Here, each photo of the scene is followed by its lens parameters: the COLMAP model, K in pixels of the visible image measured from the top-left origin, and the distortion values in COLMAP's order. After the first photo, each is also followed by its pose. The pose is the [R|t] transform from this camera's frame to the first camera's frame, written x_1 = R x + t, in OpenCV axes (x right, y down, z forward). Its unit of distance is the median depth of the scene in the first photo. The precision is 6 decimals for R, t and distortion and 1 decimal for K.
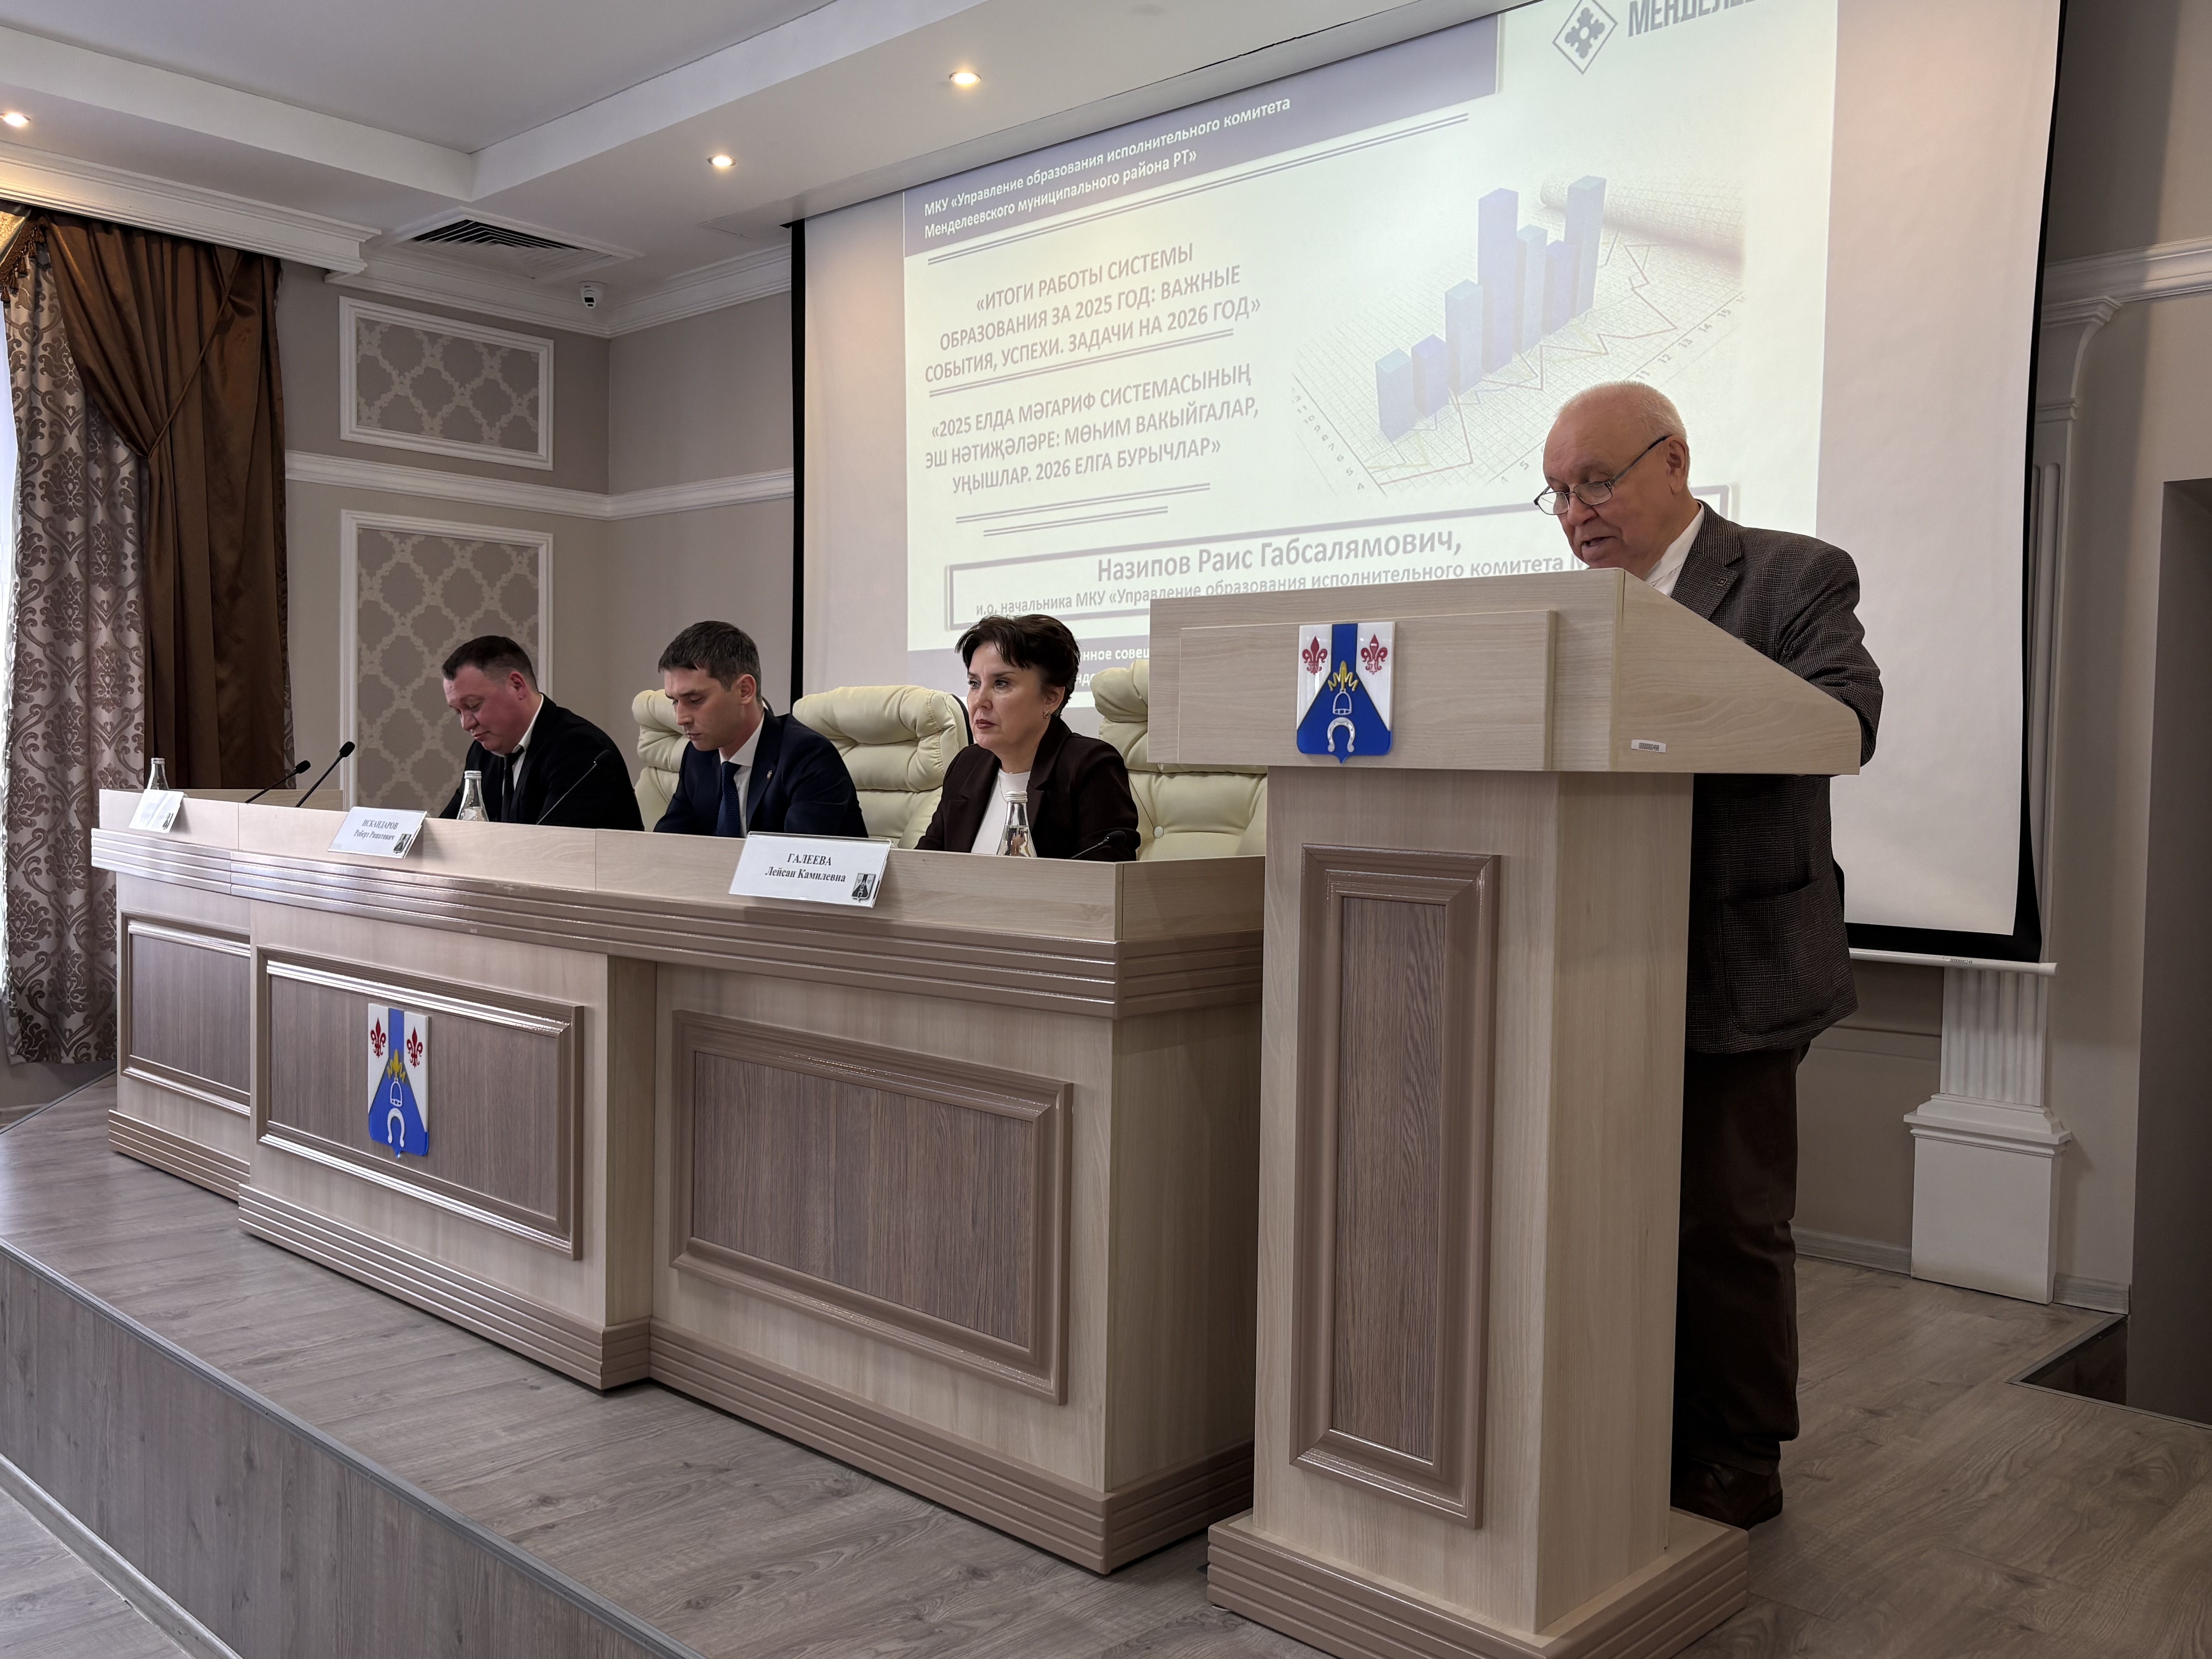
lens RADIAL K [[1875.6, 0, 1069.4], [0, 1875.6, 828.9], [0, 0, 1]] dist [0.049152, 0.007633]
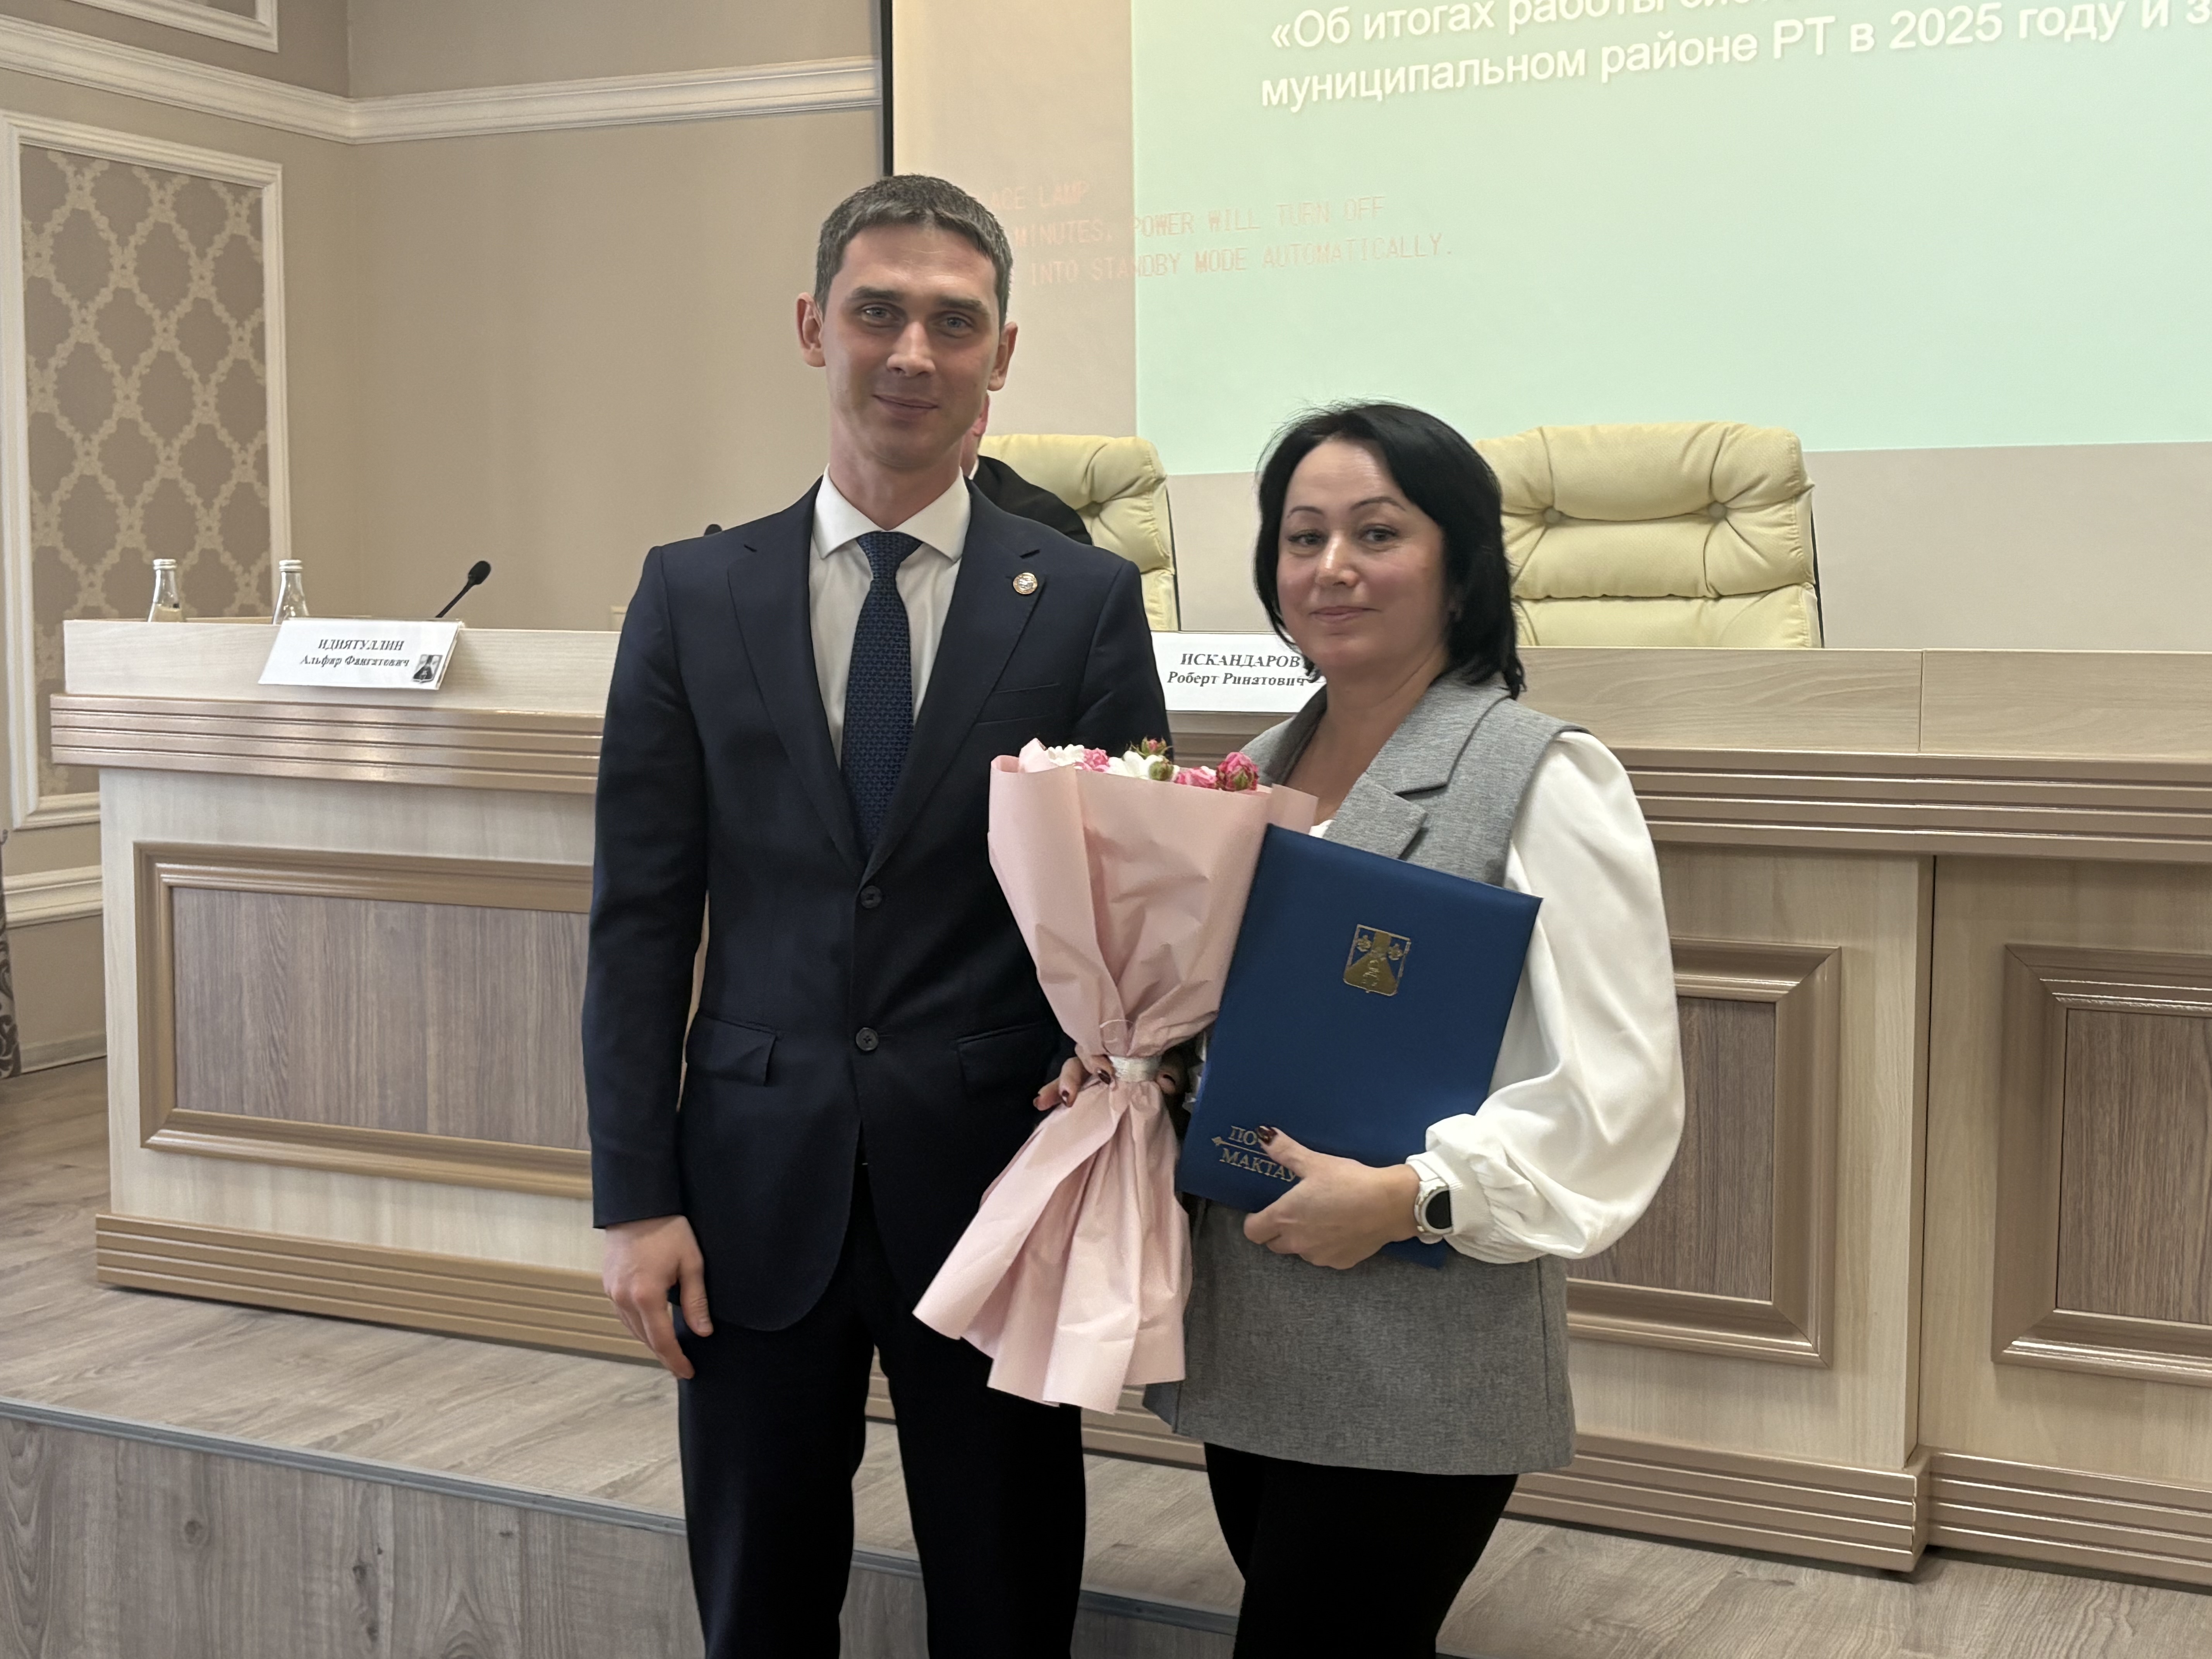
lens RADIAL K [[2798.0, 0, 1081.9], [0, 2798.0, 831.7], [0, 0, 1]] dist [0.051443, 0.000000]
pose [[0.938849, -0.047340, 0.341061, -0.359165], [0.028698, 0.997816, 0.059501, -0.000028], [-0.343132, -0.046074, 0.938156, 0.116363]]
